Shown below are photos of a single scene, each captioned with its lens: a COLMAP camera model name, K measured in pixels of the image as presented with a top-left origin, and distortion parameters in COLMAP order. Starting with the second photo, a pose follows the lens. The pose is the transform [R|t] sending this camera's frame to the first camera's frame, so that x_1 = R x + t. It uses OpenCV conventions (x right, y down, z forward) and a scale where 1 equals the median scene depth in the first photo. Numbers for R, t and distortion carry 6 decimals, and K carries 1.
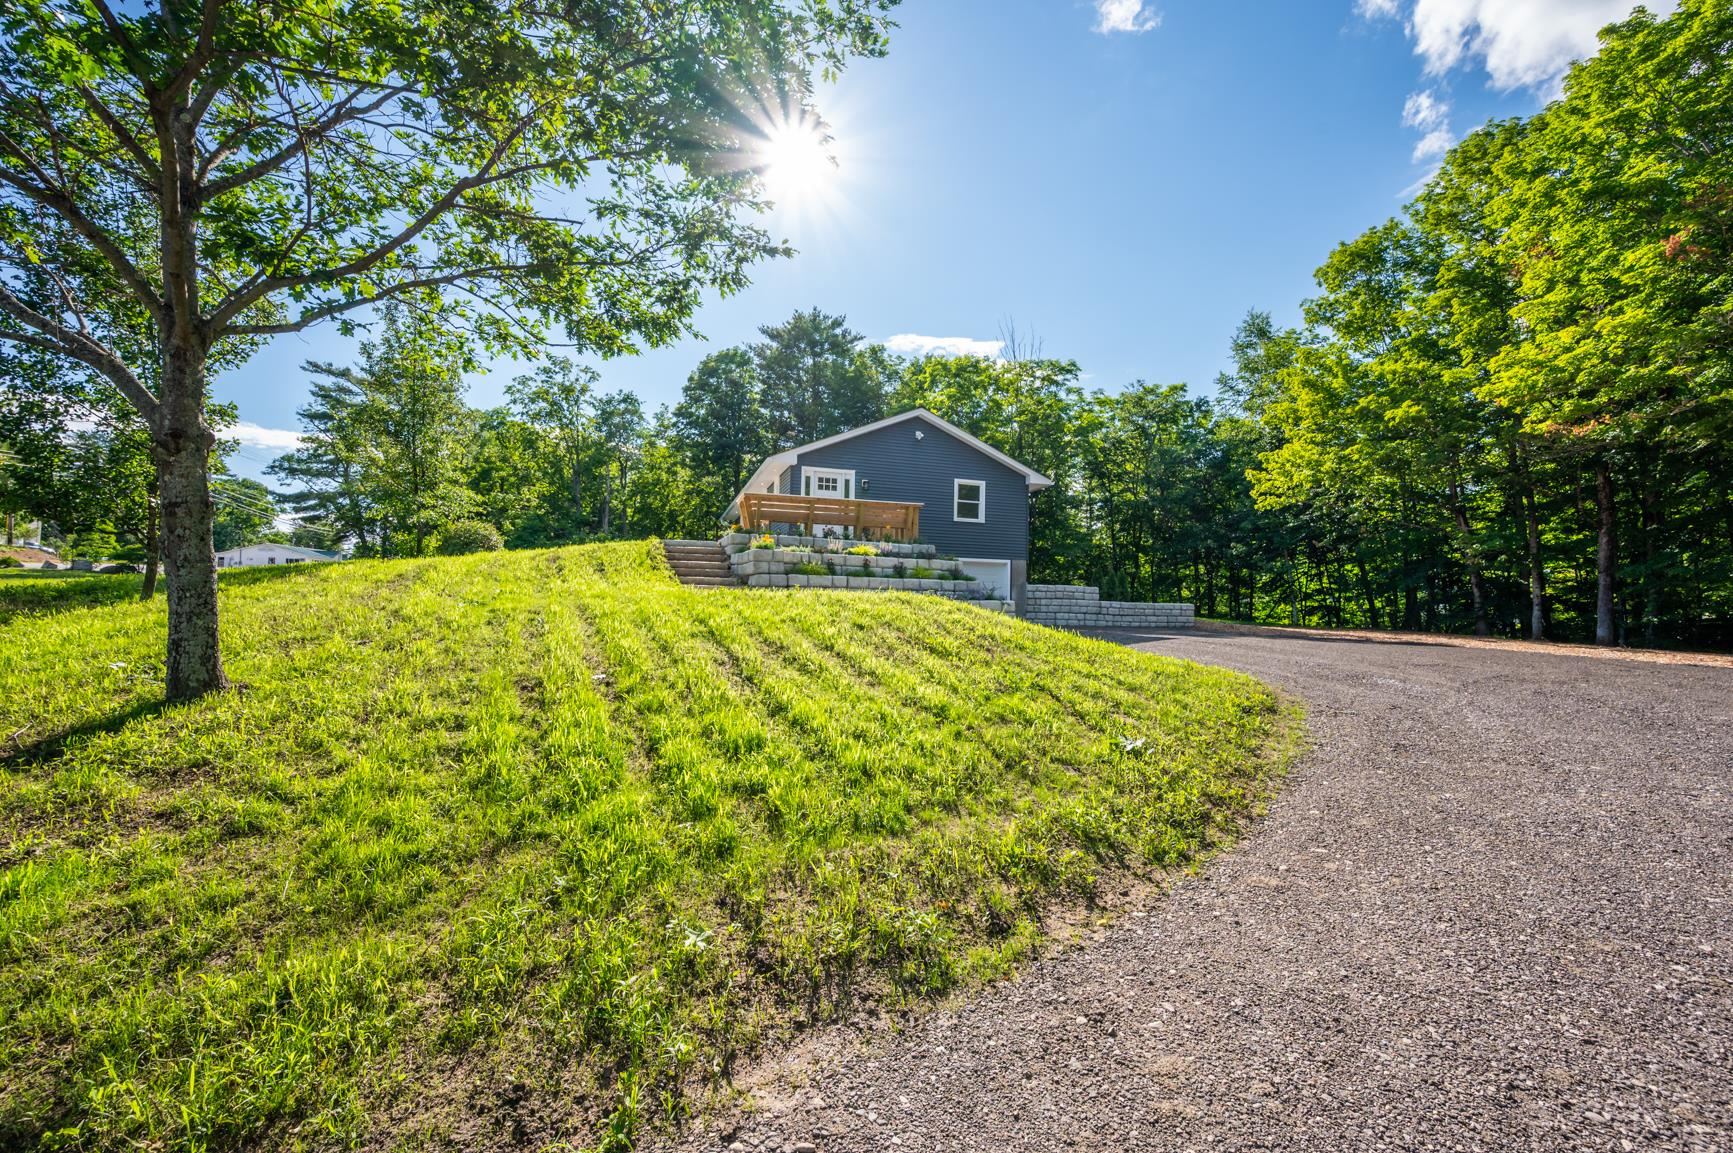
lens RADIAL K [[677.7, 0, 871.7], [0, 677.7, 605.3], [0, 0, 1]] dist [-0.000559, 0.000617]
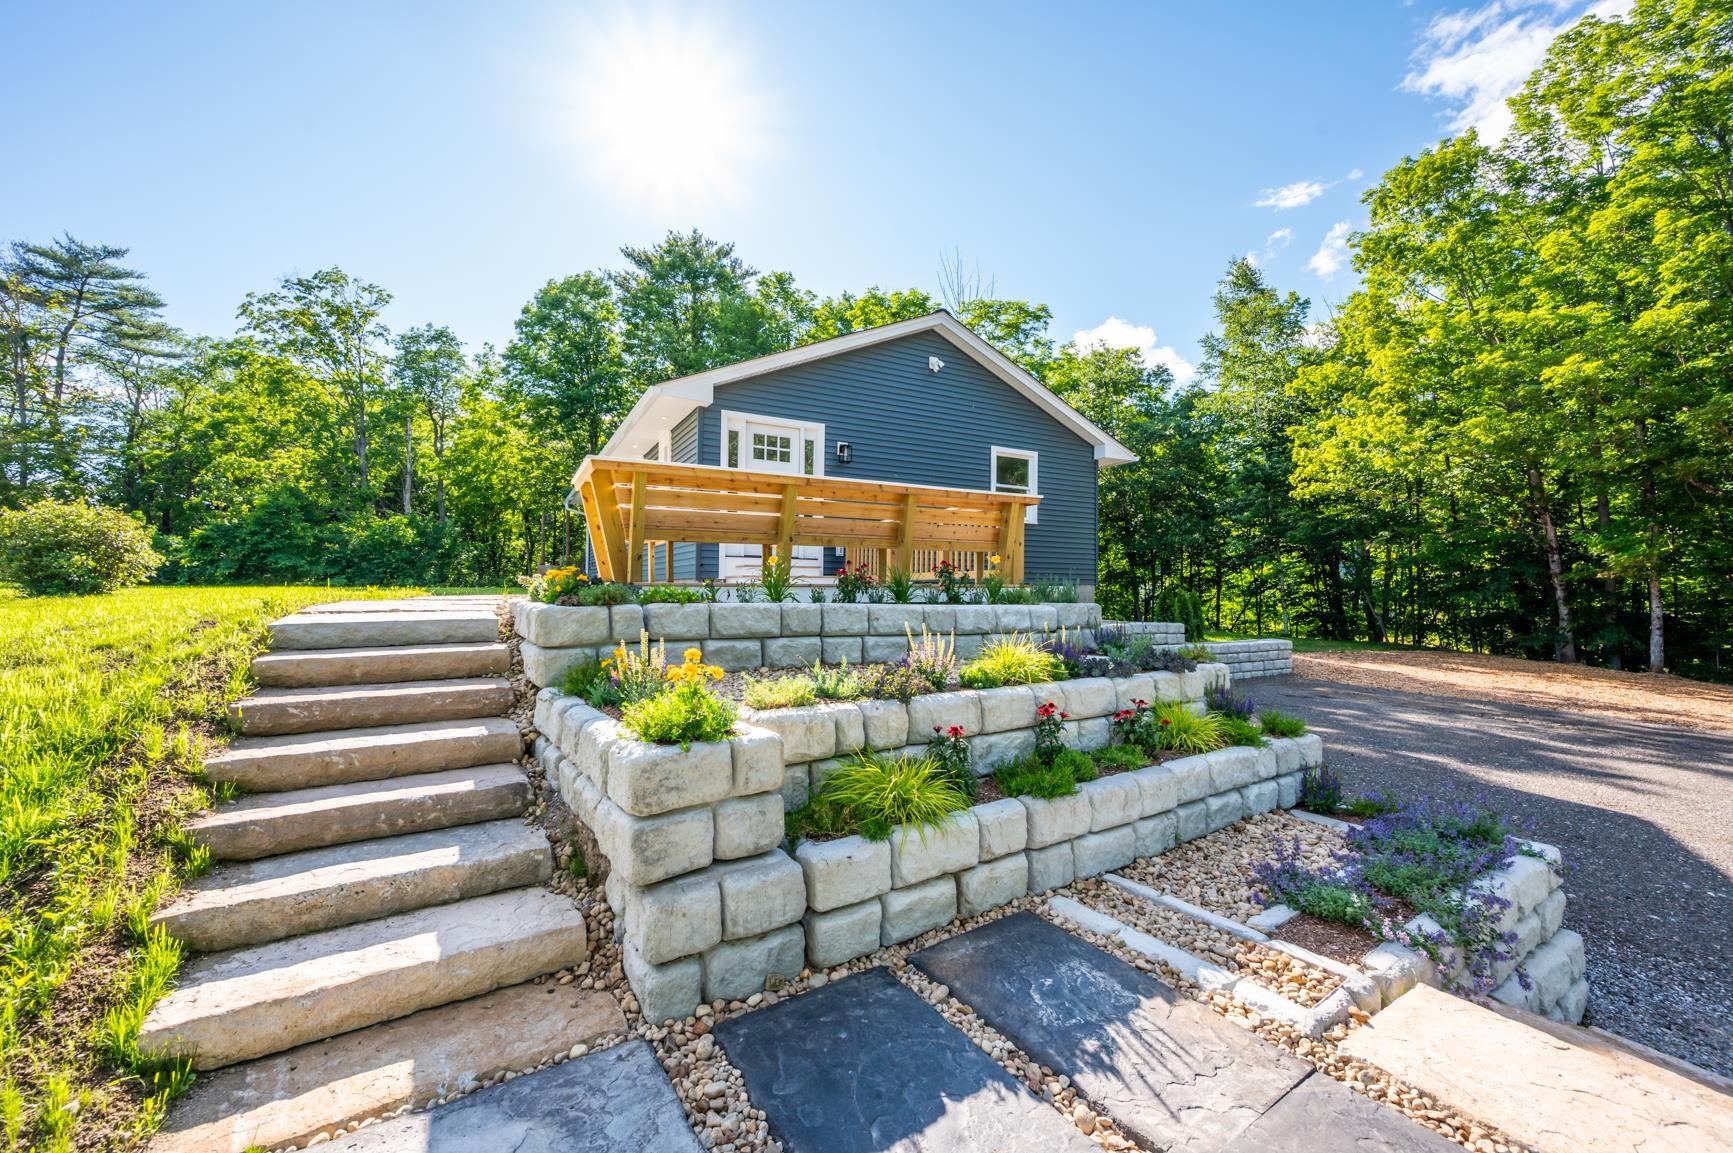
lens RADIAL K [[676.2, 0, 866.5], [0, 676.2, 576.5], [0, 0, 1]] dist [0.004168, 0.000229]
pose [[0.983149, -0.006979, 0.182674, -0.039497], [0.007924, 0.999959, -0.004442, -0.035830], [-0.182635, 0.005815, 0.983164, 0.218979]]
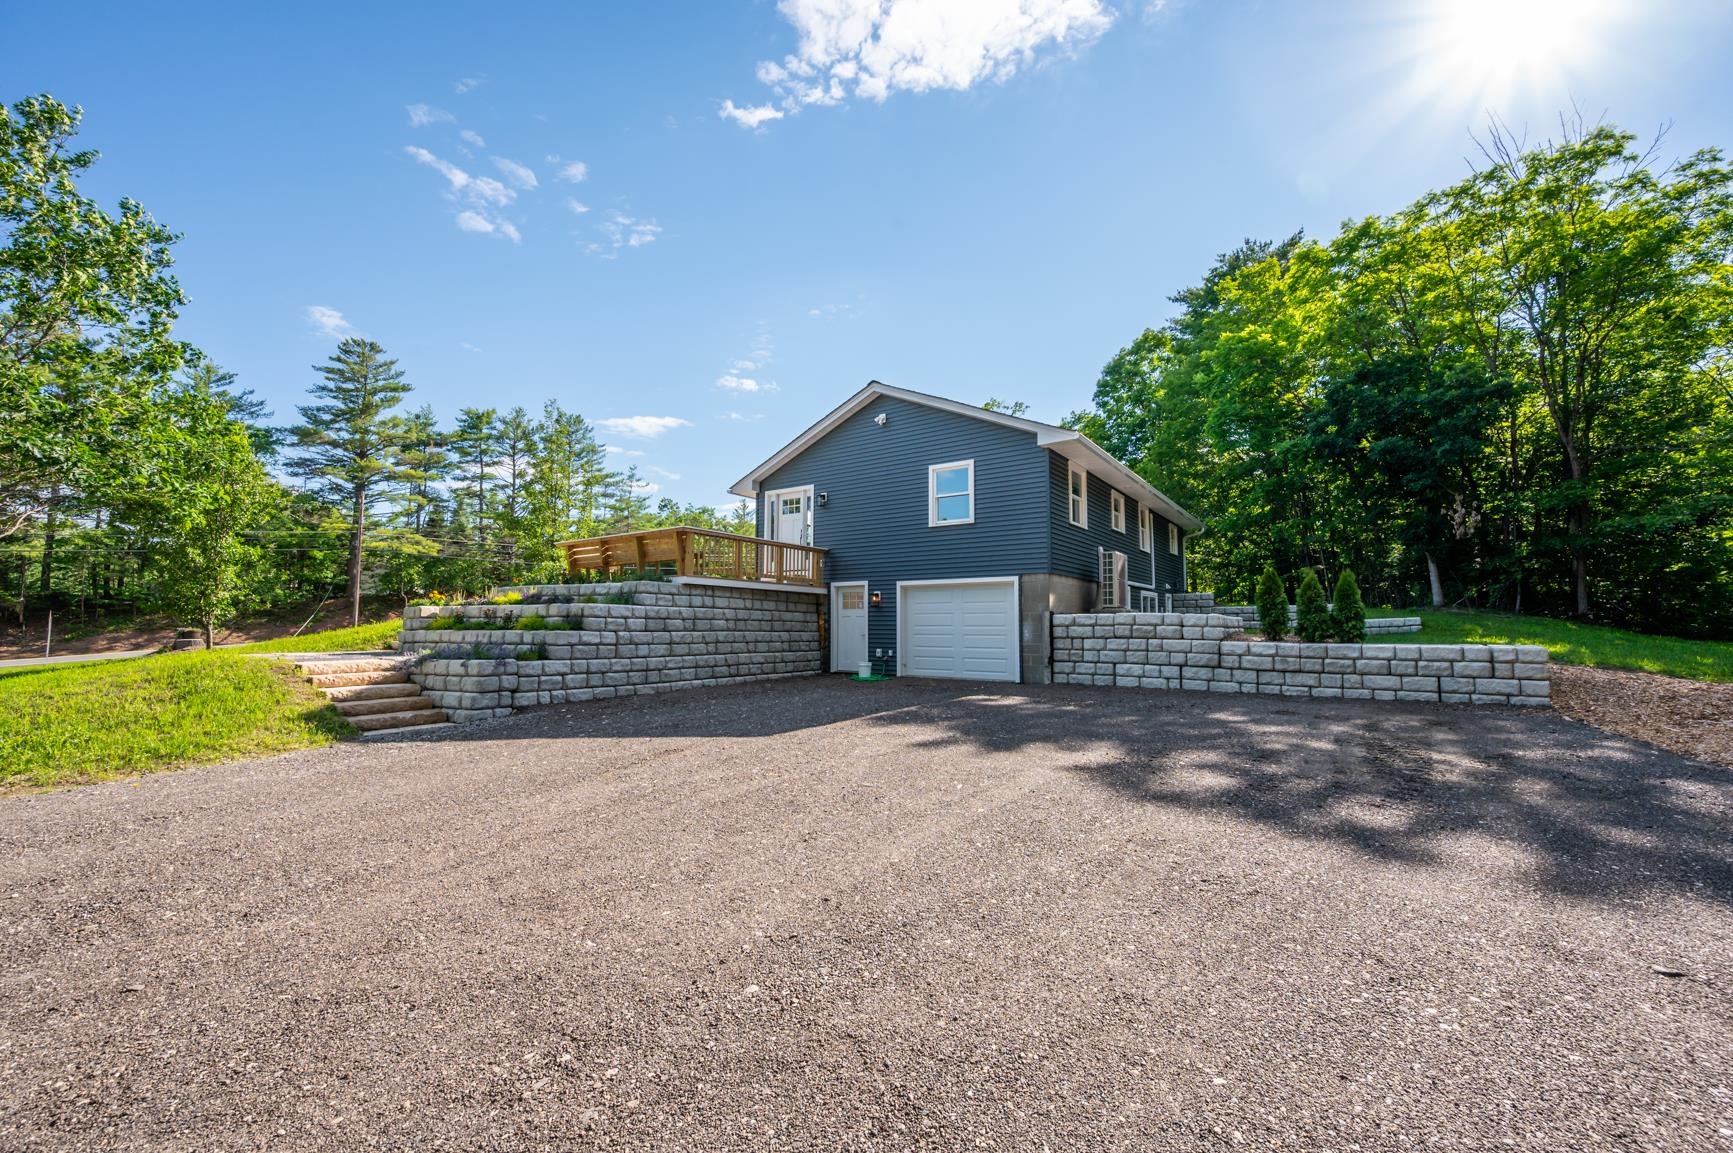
lens RADIAL K [[677.7, 0, 871.7], [0, 677.7, 605.3], [0, 0, 1]] dist [-0.000559, 0.000617]
pose [[0.594892, -0.036634, -0.802970, 0.298510], [0.009043, 0.999203, -0.038888, -0.009475], [0.803755, 0.015873, 0.594749, 0.257889]]
